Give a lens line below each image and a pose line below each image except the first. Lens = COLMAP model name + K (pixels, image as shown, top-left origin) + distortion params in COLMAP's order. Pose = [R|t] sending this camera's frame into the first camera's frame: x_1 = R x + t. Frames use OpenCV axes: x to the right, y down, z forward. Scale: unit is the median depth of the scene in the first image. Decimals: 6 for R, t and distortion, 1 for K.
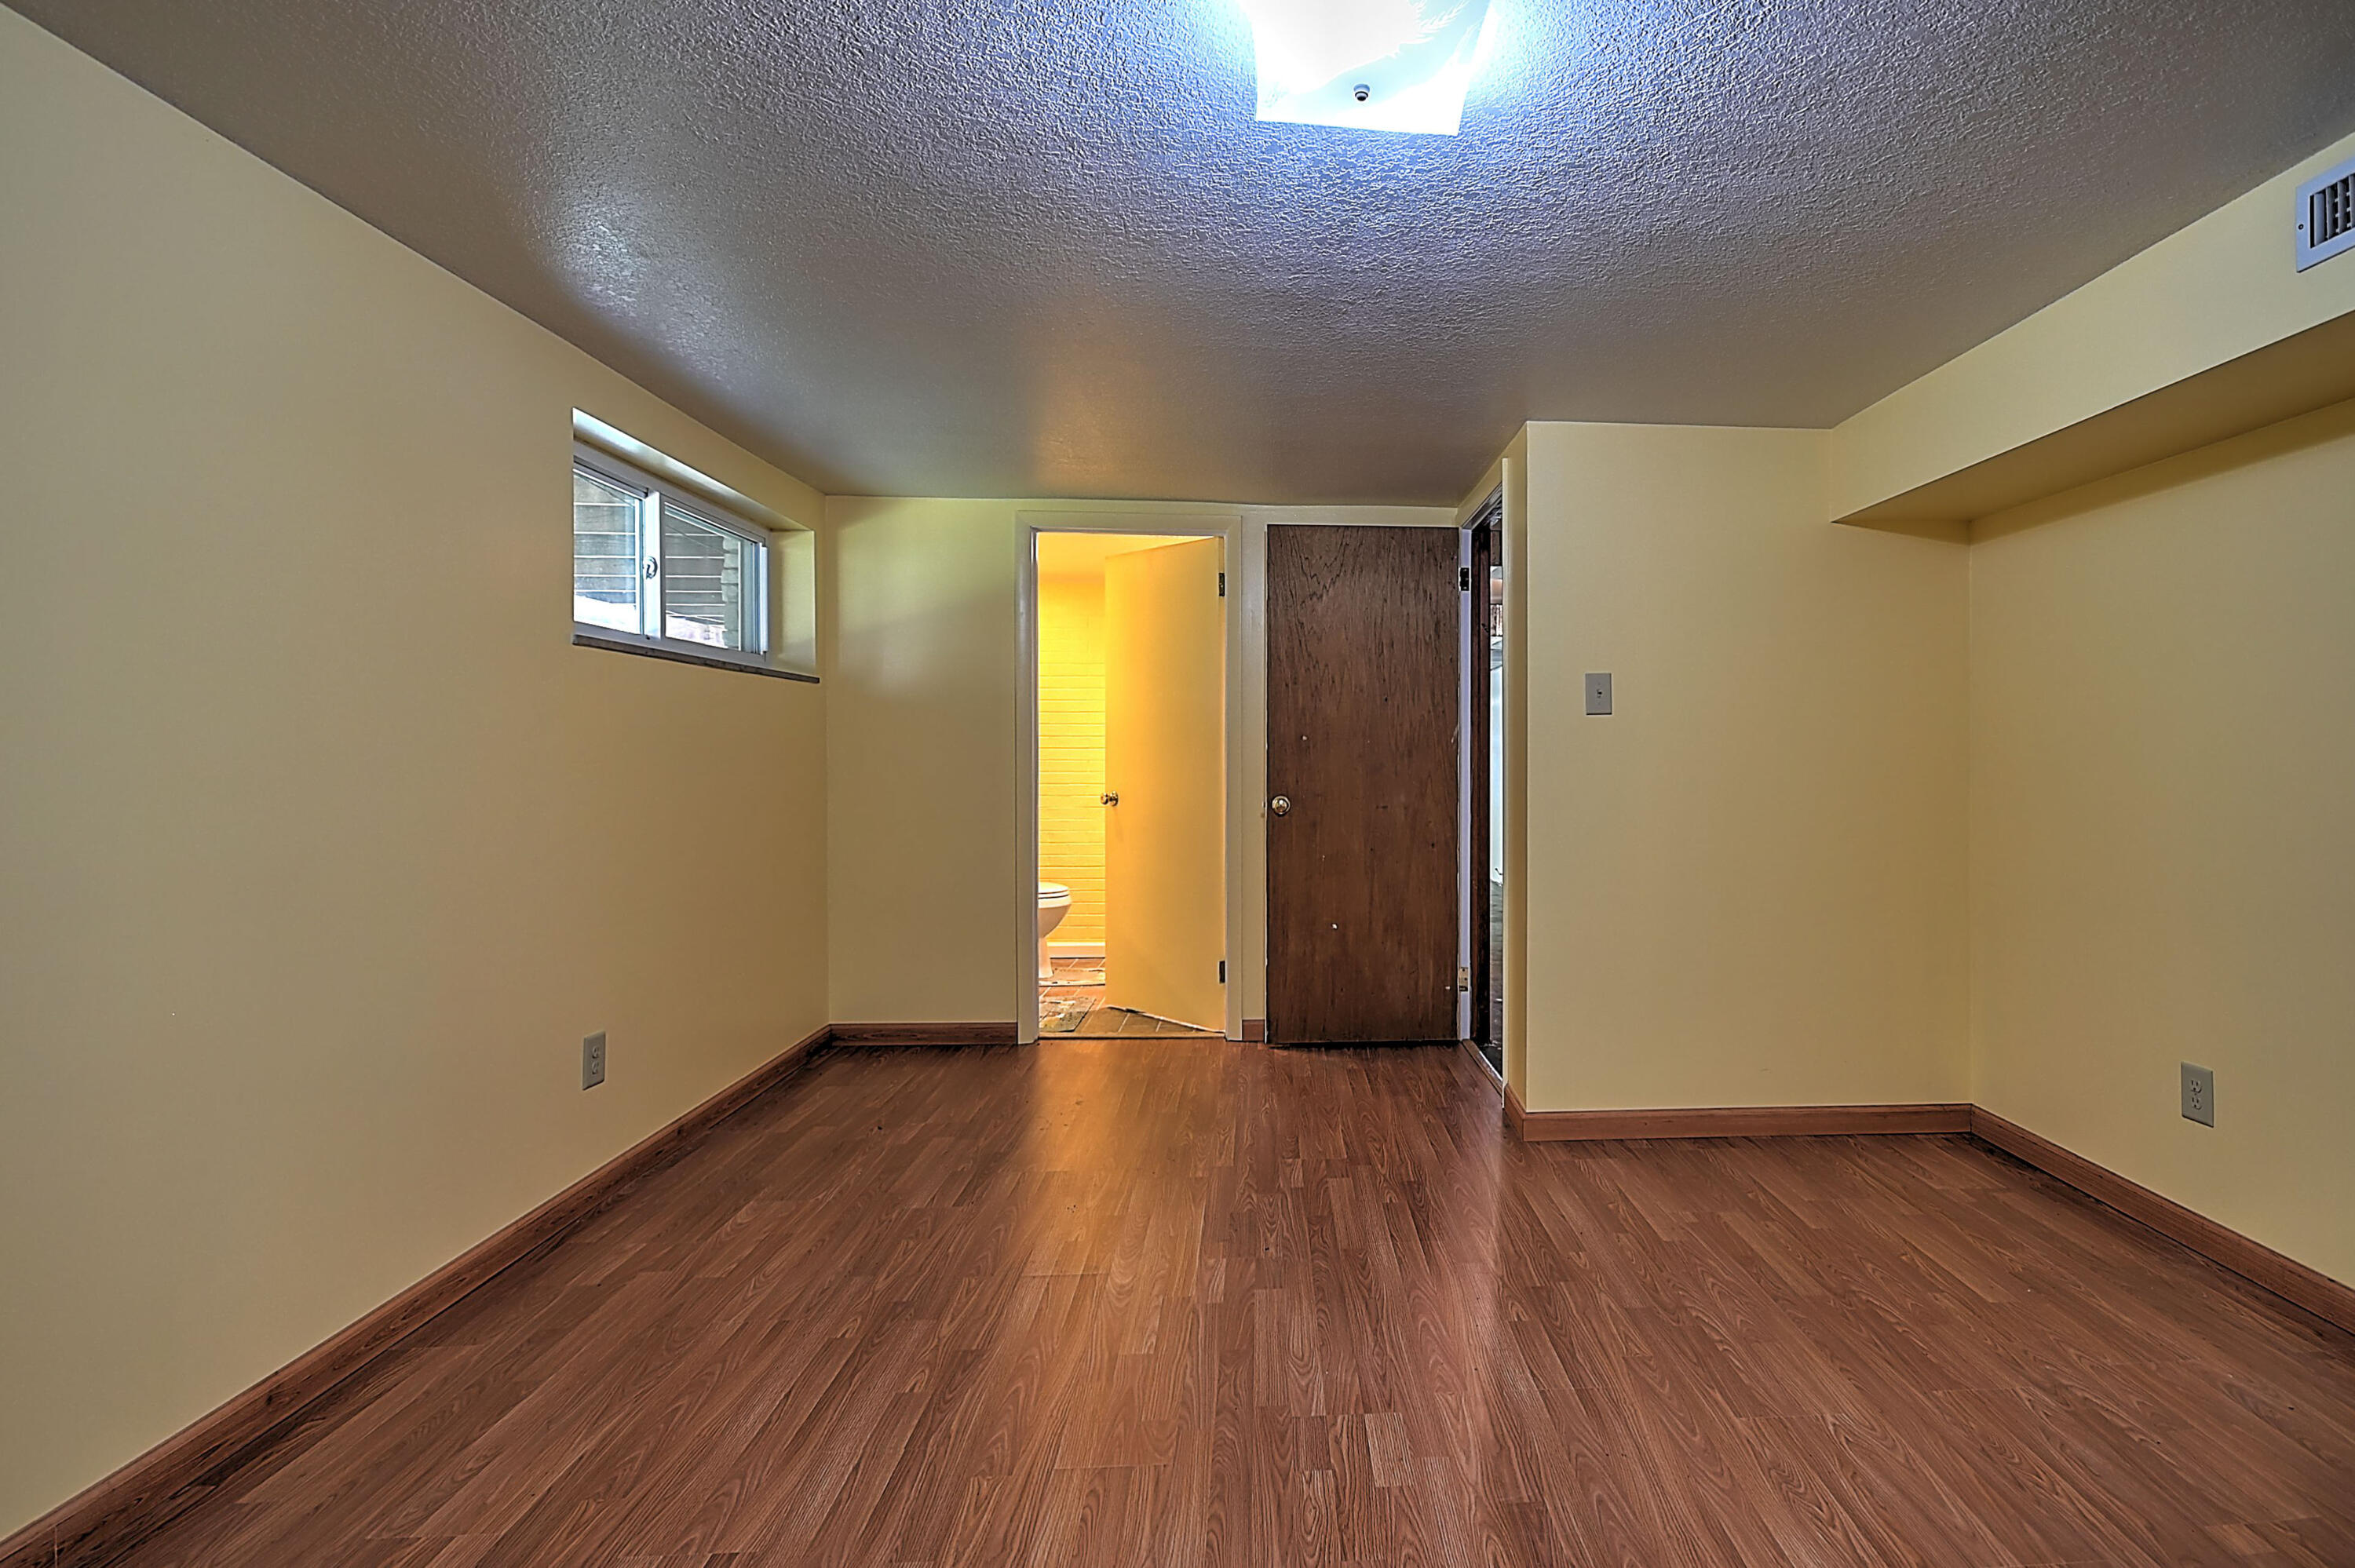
lens RADIAL K [[1026.0, 0, 1178.1], [0, 1026.0, 773.0], [0, 0, 1]] dist [0.010321, -0.004593]
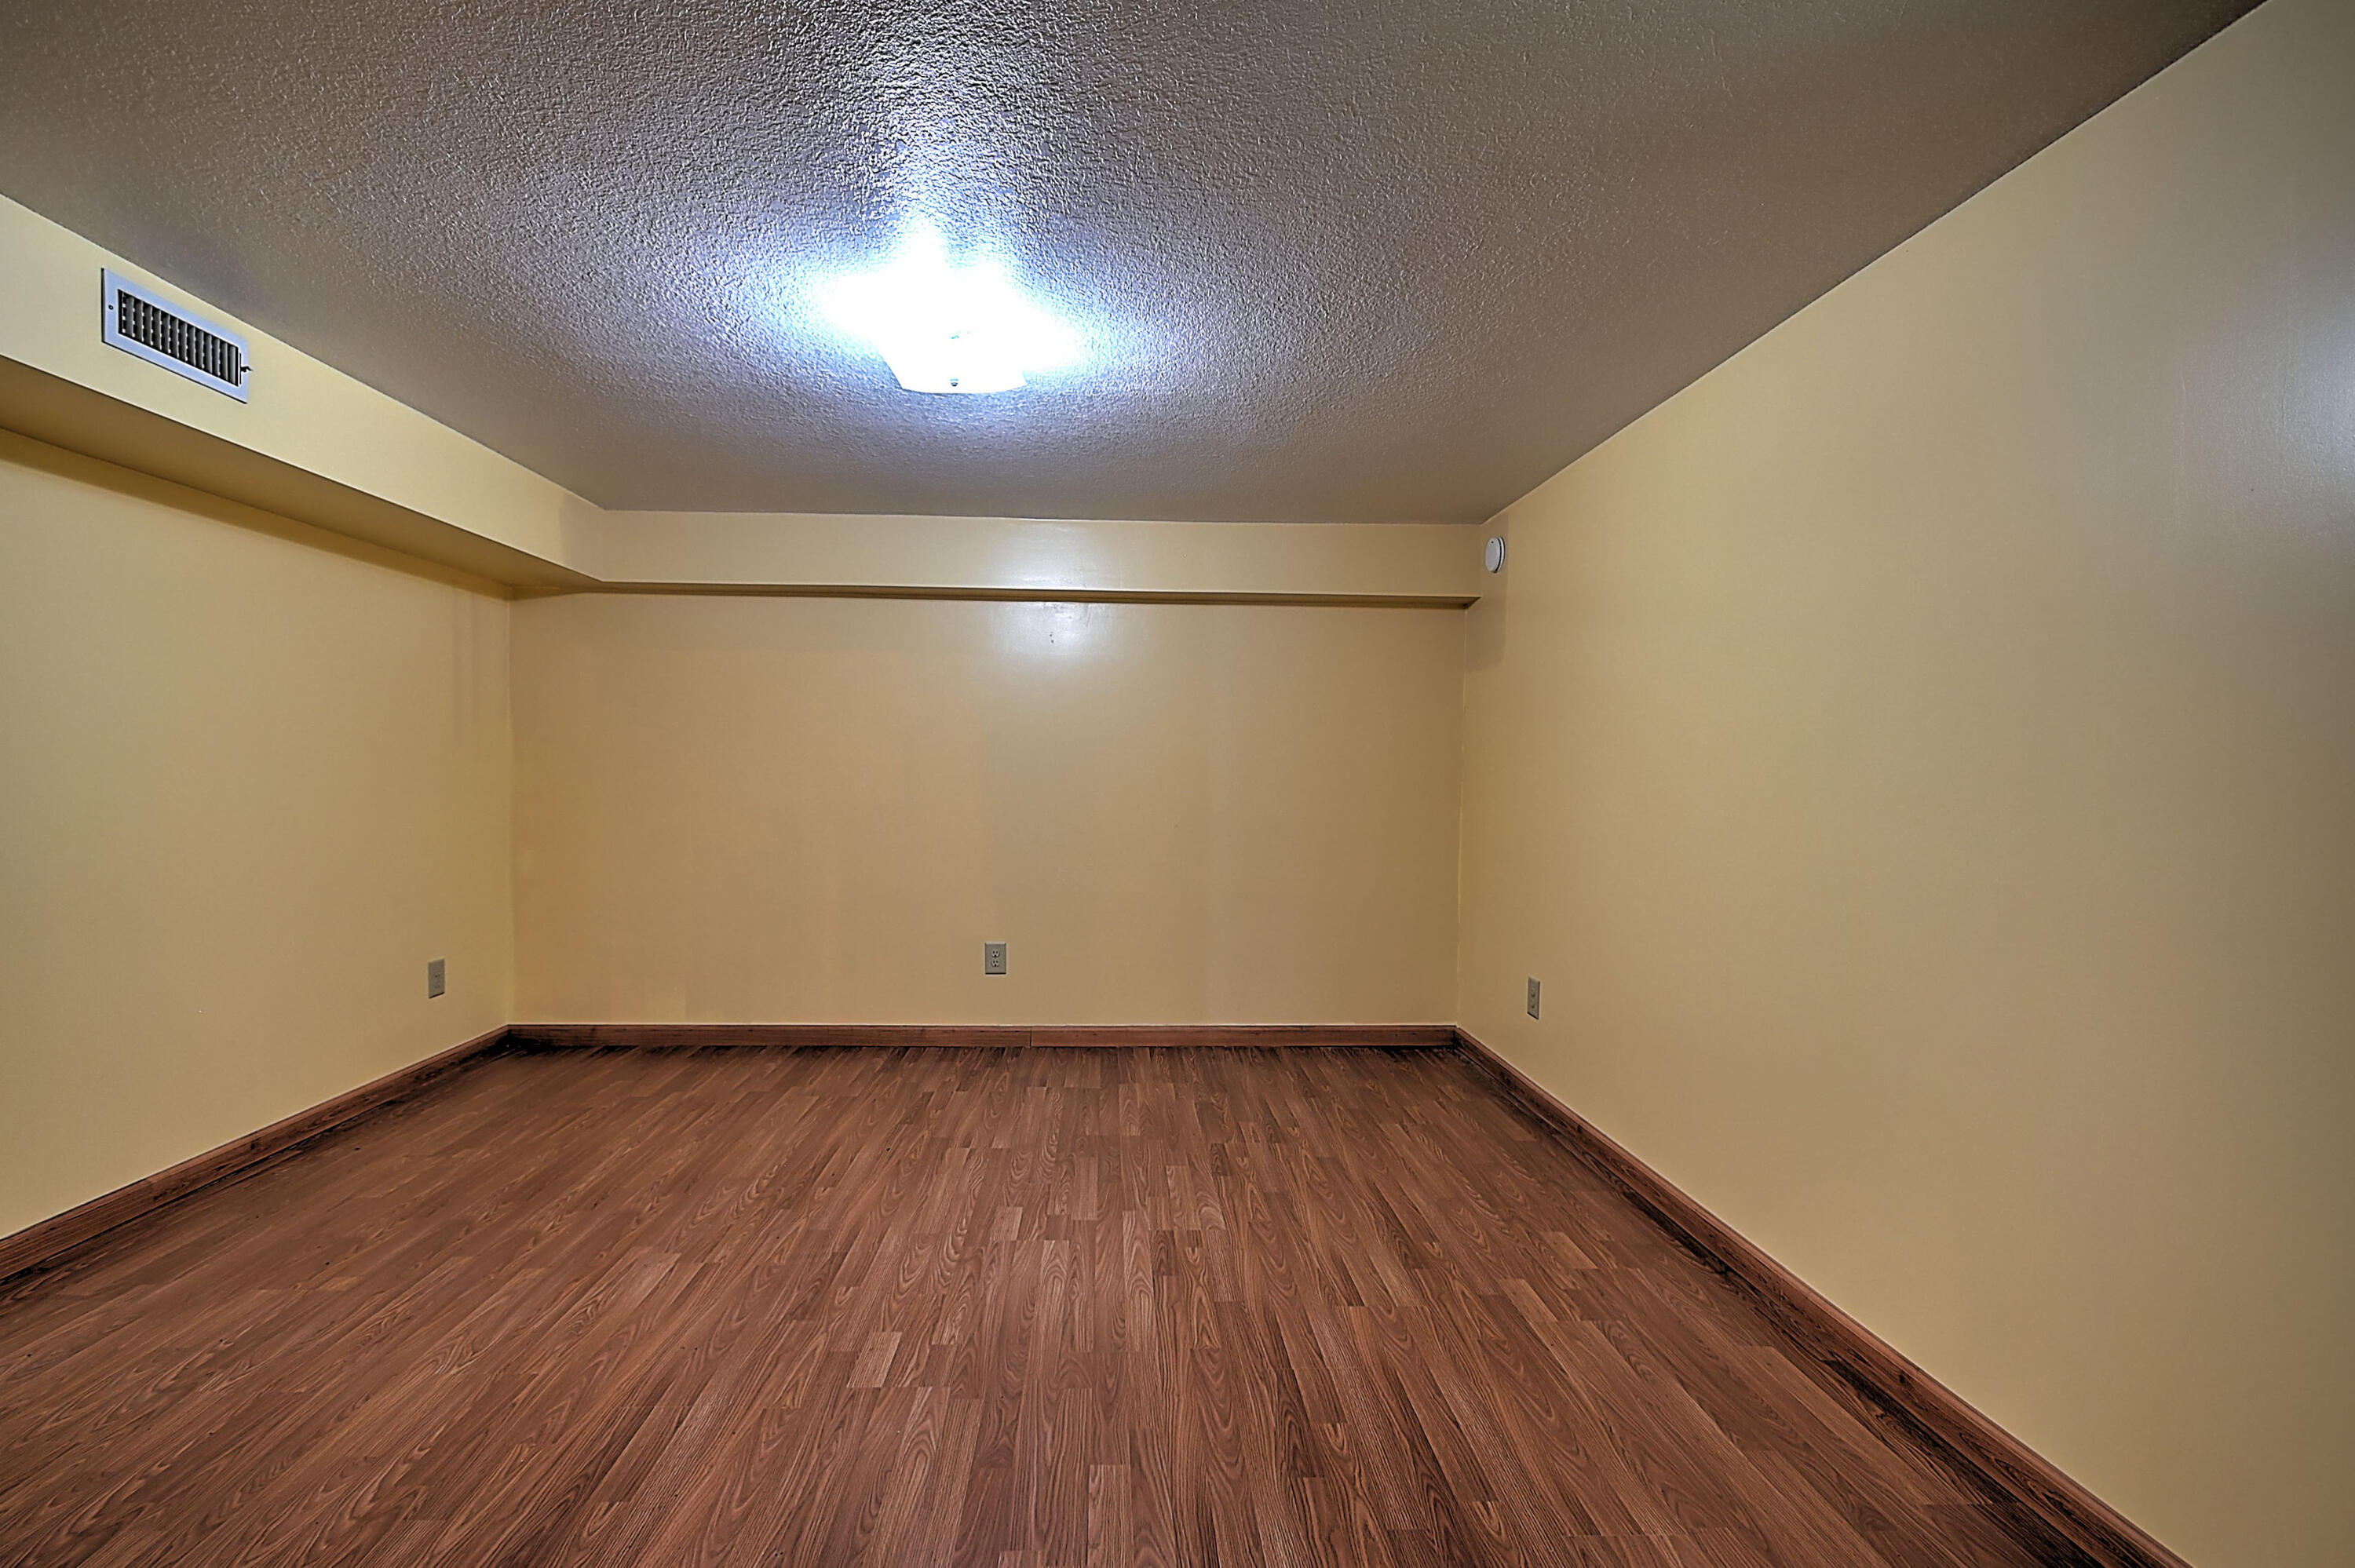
lens RADIAL K [[1026.0, 0, 1177.9], [0, 1026.0, 778.4], [0, 0, 1]] dist [0.010321, -0.004593]
pose [[-0.989628, -0.014047, -0.142968, 0.037540], [-0.017350, 0.999610, 0.021883, -0.034794], [0.142604, 0.024137, -0.989485, 2.017424]]
